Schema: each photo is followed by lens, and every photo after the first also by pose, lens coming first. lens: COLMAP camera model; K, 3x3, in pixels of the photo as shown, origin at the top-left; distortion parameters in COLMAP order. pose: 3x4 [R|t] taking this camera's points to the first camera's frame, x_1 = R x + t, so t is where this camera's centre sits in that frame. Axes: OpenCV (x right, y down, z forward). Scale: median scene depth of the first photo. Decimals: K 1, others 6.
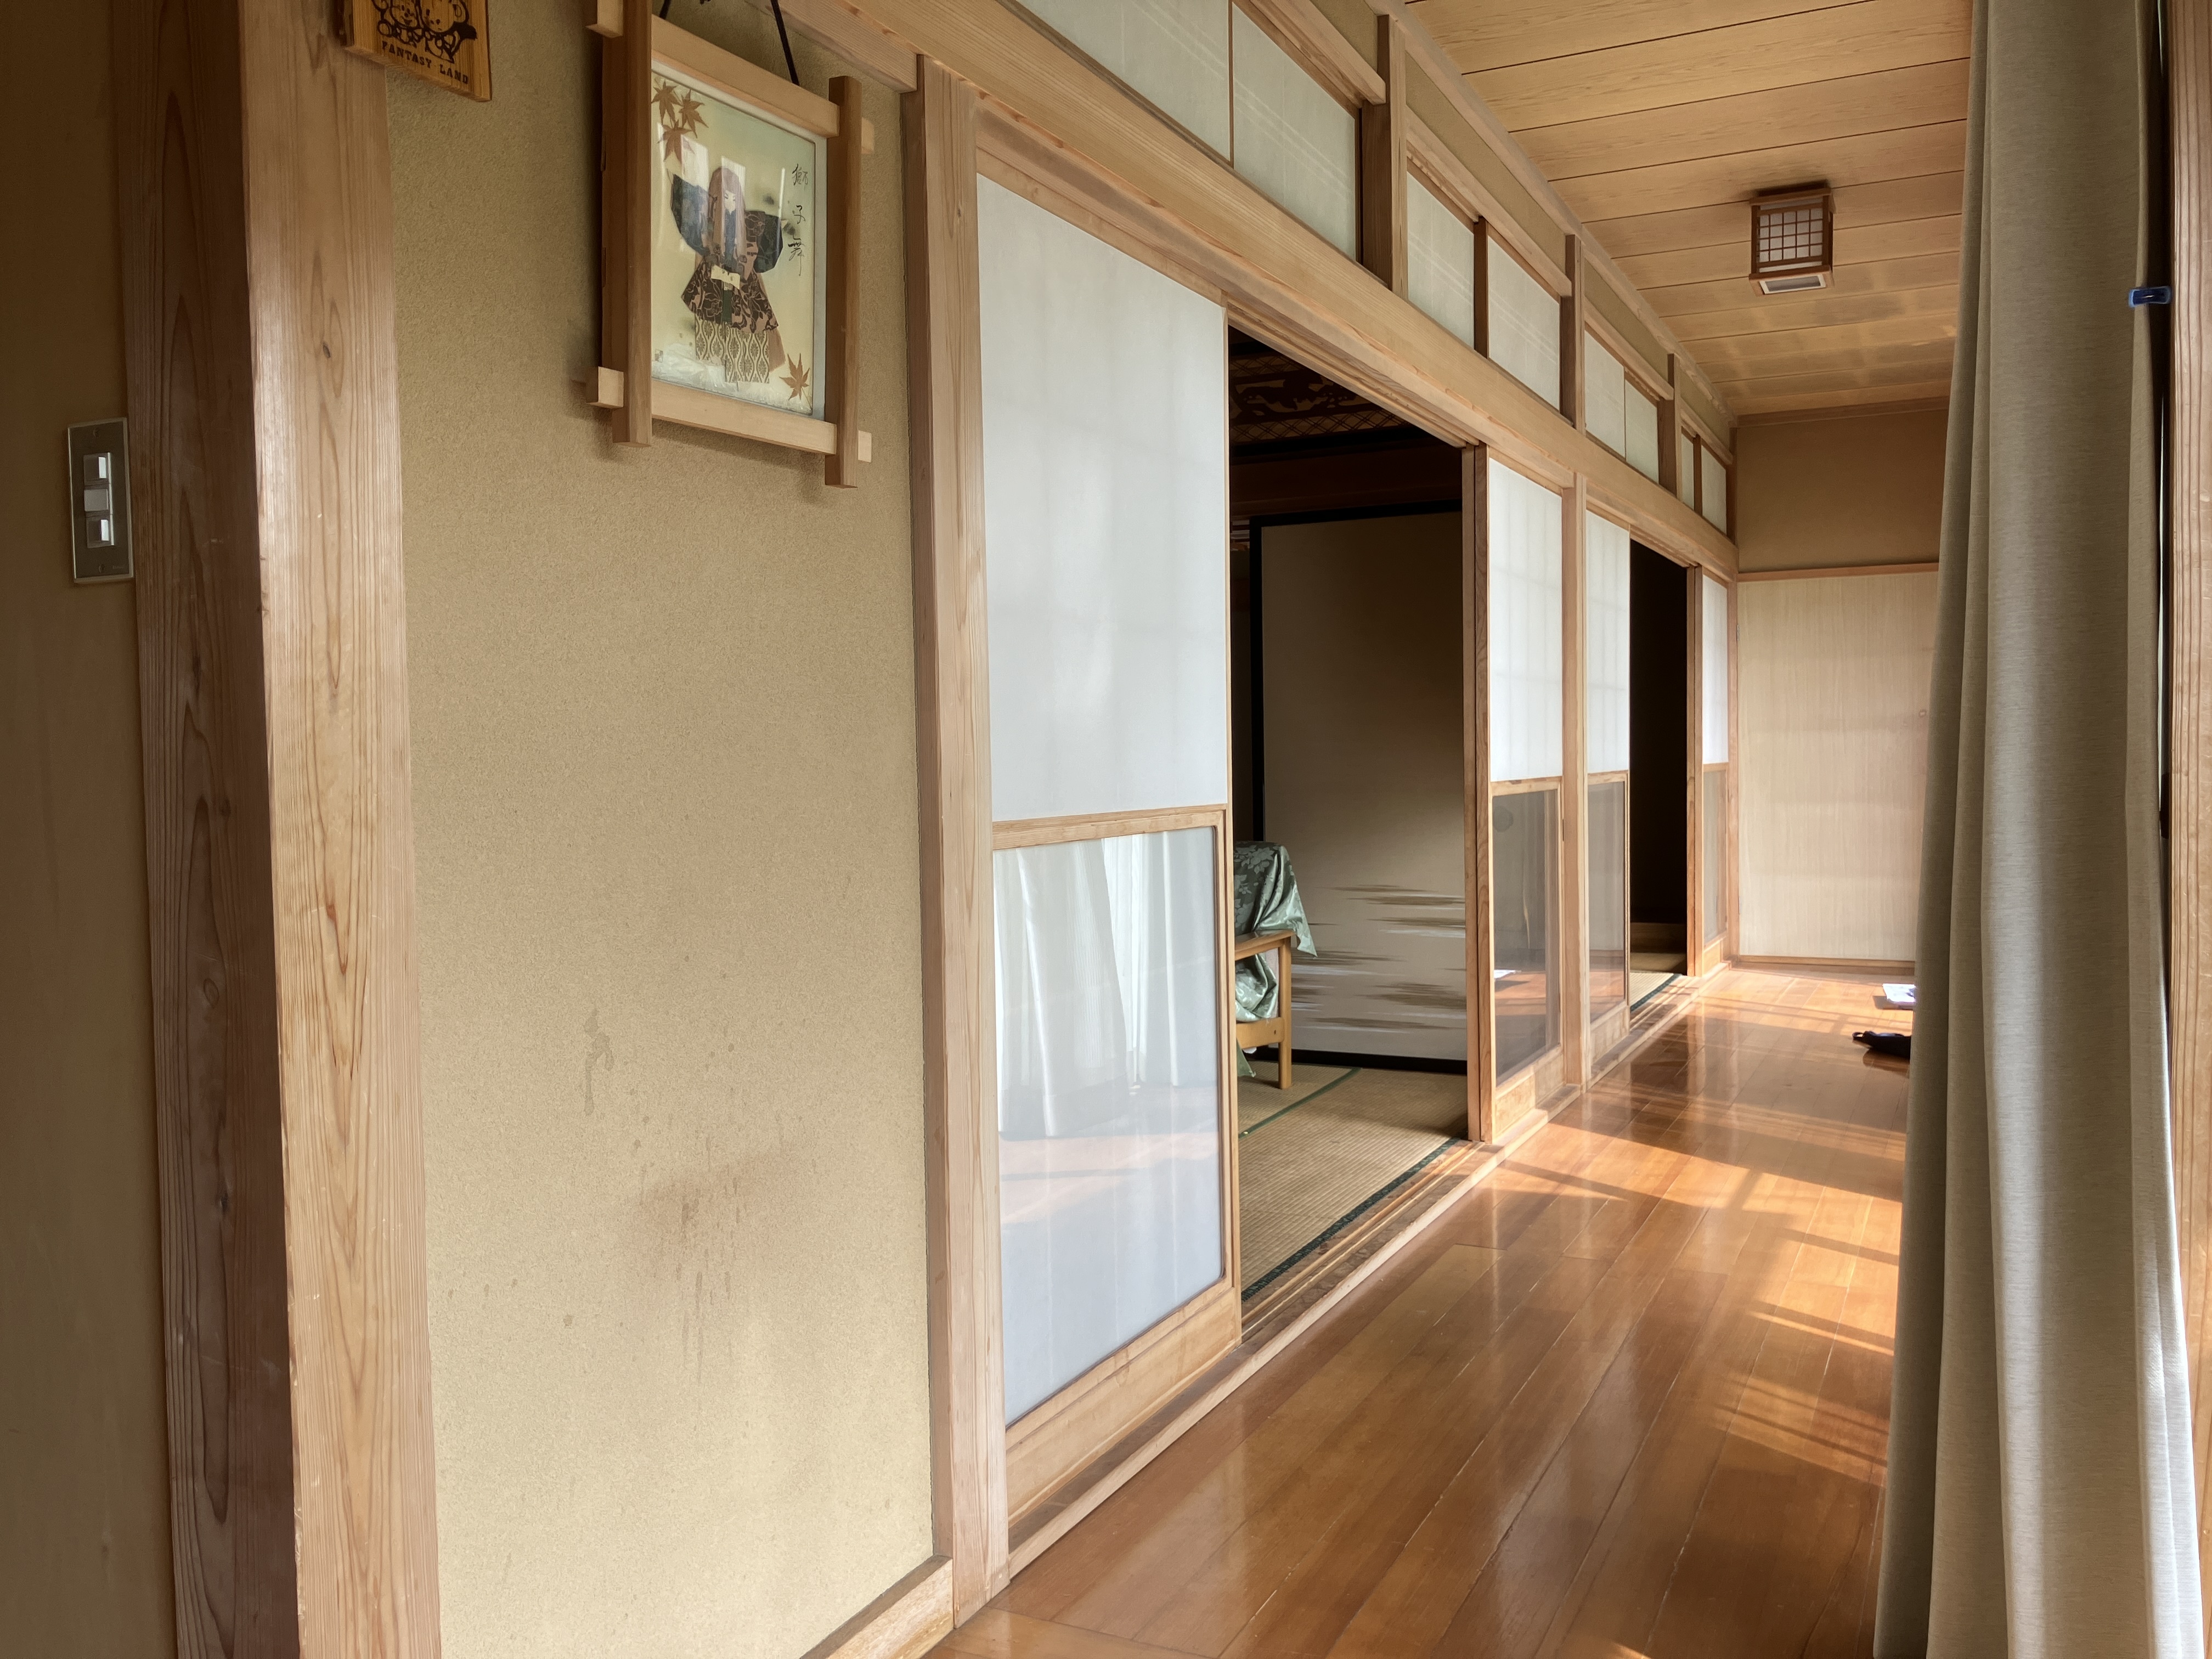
lens RADIAL K [[1840.9, 0, 1106.1], [0, 1840.9, 823.3], [0, 0, 1]] dist [0.030189, -0.023625]
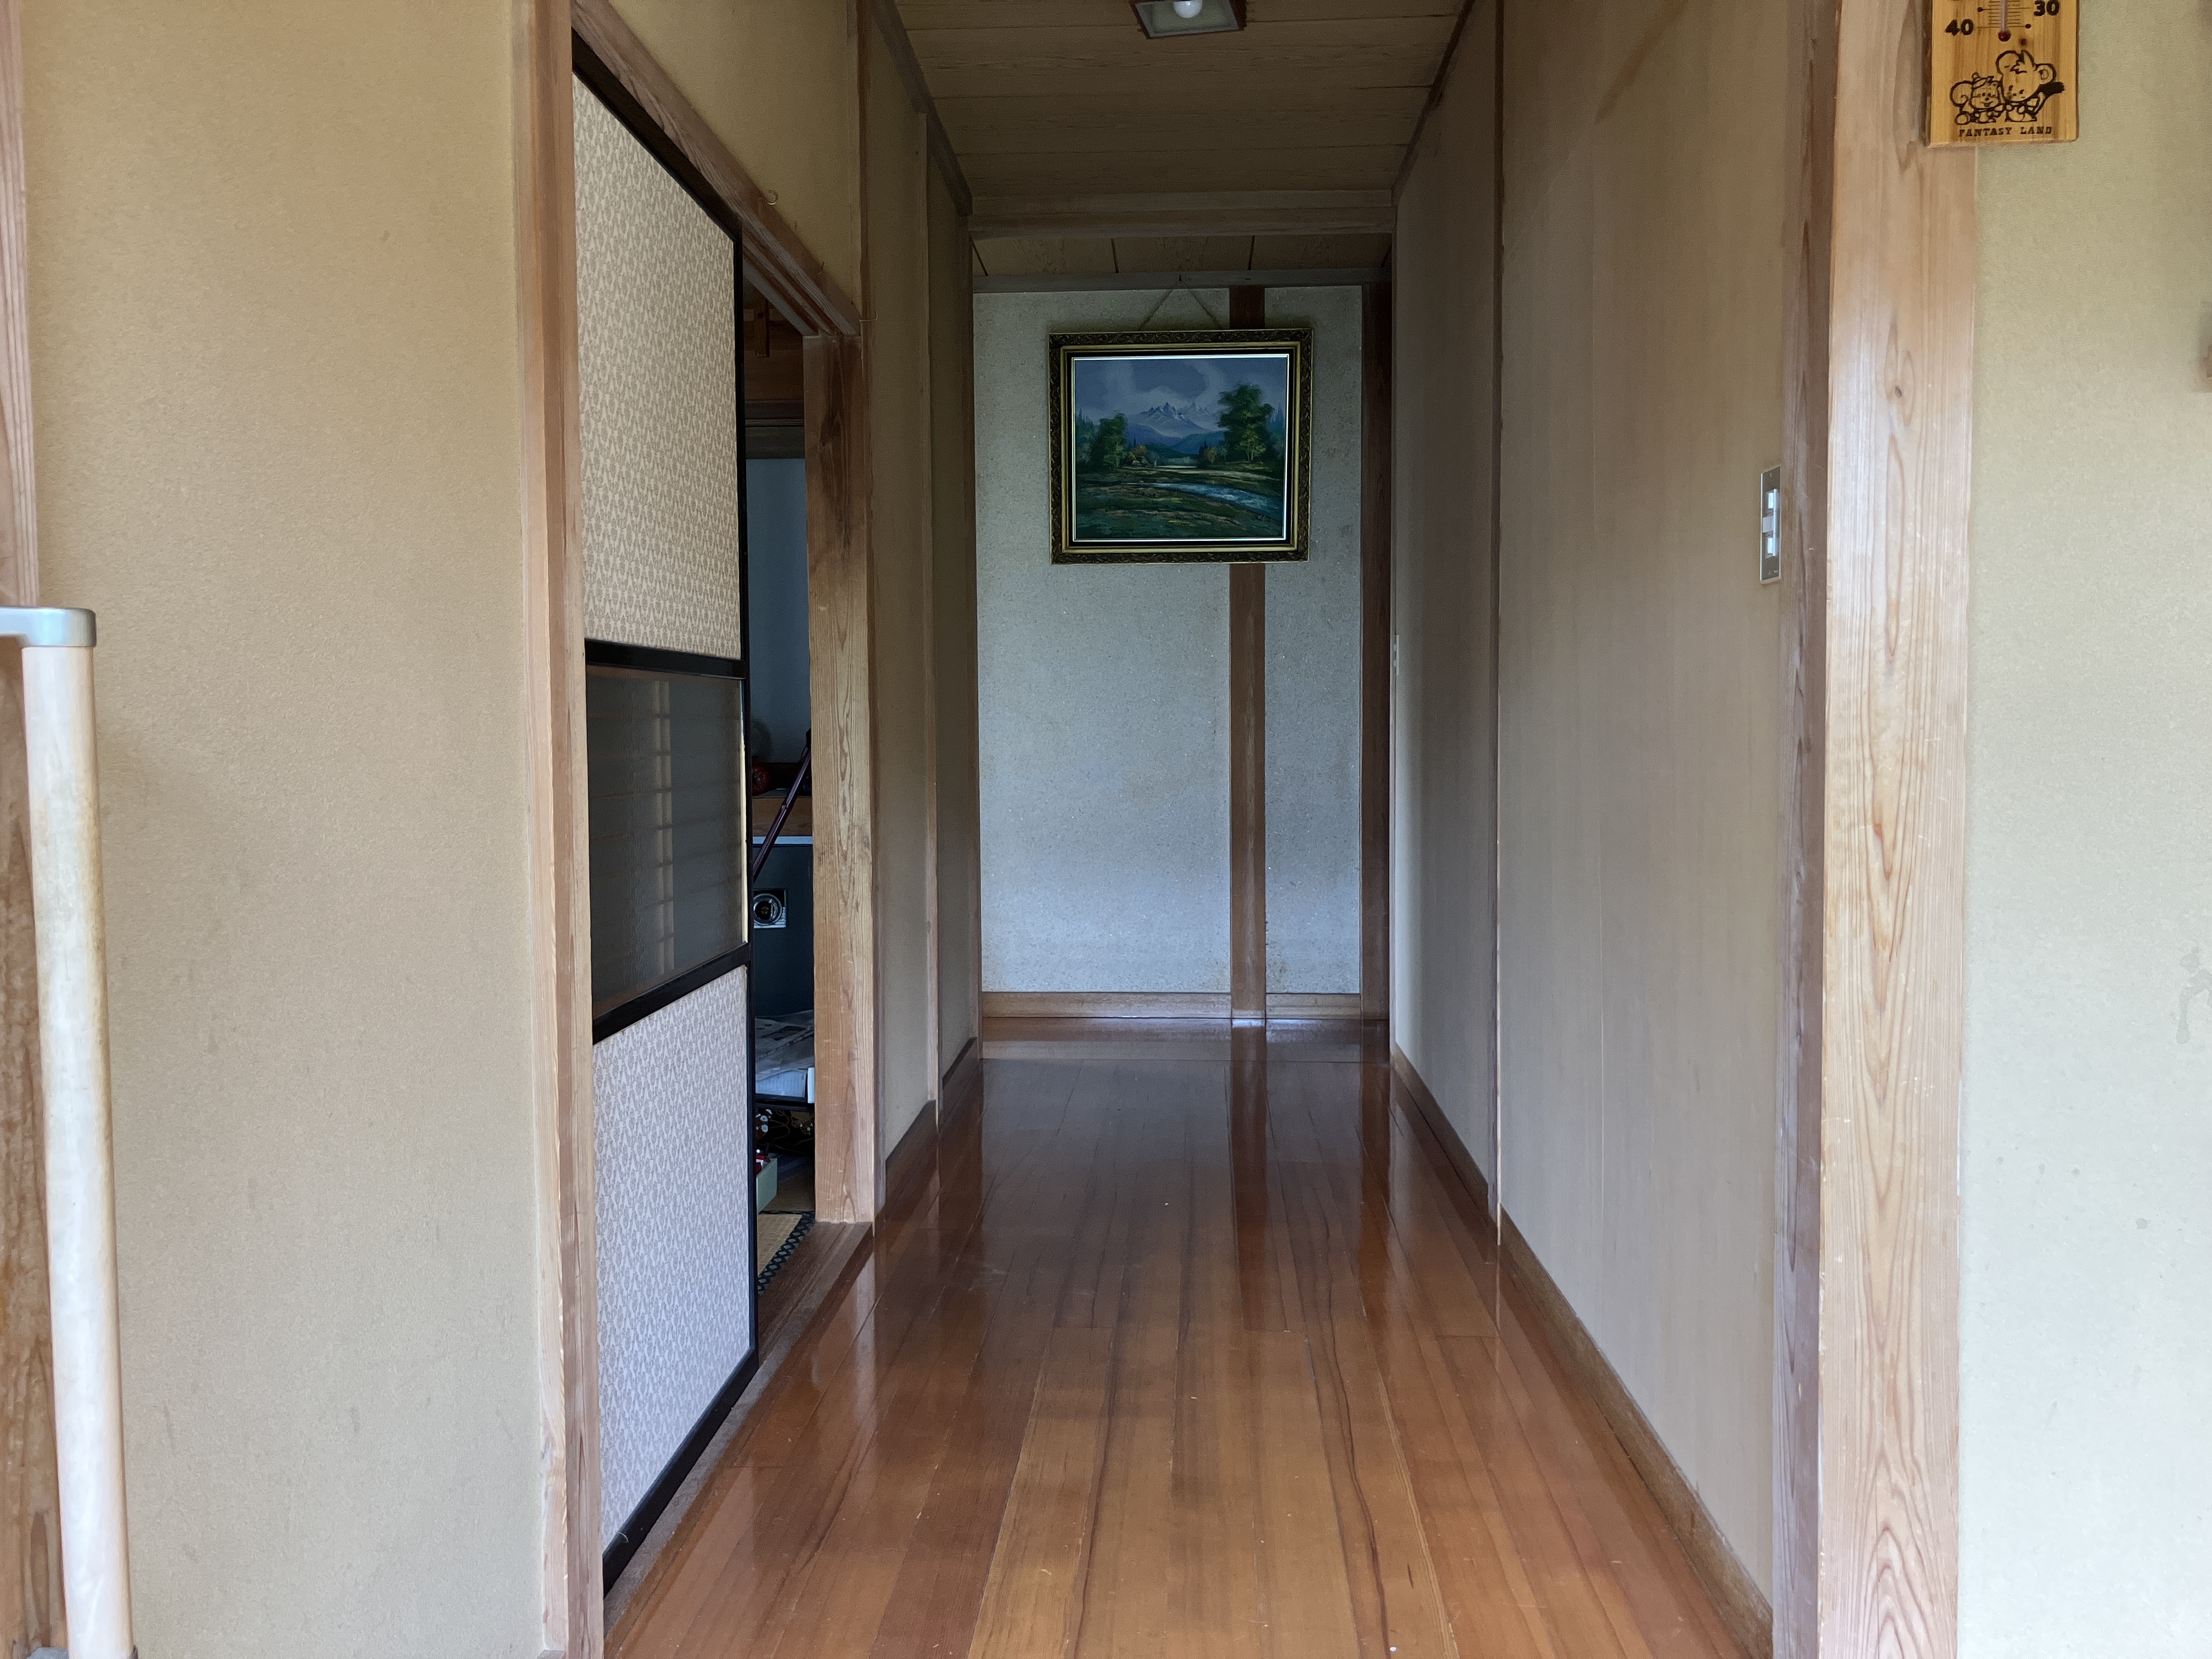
lens RADIAL K [[1840.9, 0, 1104.8], [0, 1840.9, 826.8], [0, 0, 1]] dist [0.030189, -0.023625]
pose [[0.393097, 0.066249, -0.917107, 0.549582], [-0.037593, 0.997725, 0.055959, -0.006056], [0.918728, 0.012480, 0.394694, -0.006012]]
